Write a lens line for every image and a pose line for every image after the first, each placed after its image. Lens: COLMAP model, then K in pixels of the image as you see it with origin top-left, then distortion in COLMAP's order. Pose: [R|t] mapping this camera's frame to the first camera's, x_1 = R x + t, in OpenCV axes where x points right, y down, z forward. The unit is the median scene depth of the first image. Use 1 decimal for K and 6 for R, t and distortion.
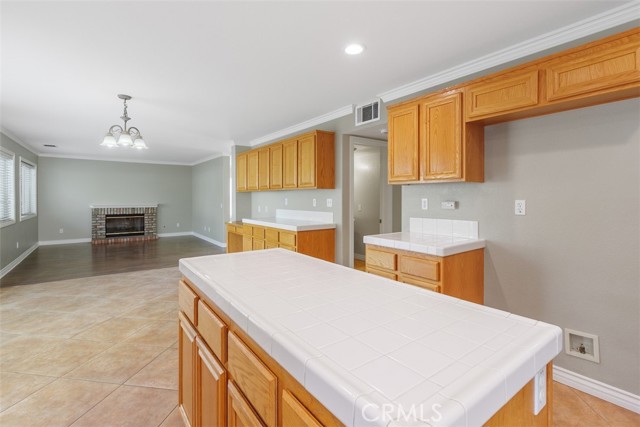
lens RADIAL K [[294.0, 0, 316.9], [0, 294.0, 199.6], [0, 0, 1]] dist [0.003056, -0.001809]
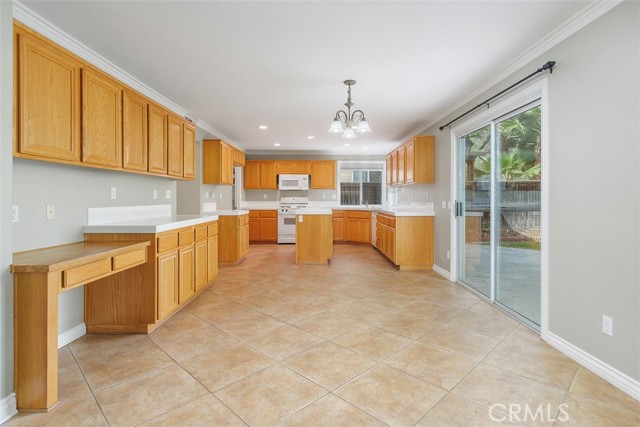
lens RADIAL K [[328.9, 0, 316.4], [0, 328.9, 199.2], [0, 0, 1]] dist [-0.003541, 0.000193]
pose [[-0.793906, 0.000314, 0.608040, -0.496245], [0.007148, 0.999936, 0.008817, 0.009804], [-0.607998, 0.011347, -0.793857, 0.779785]]
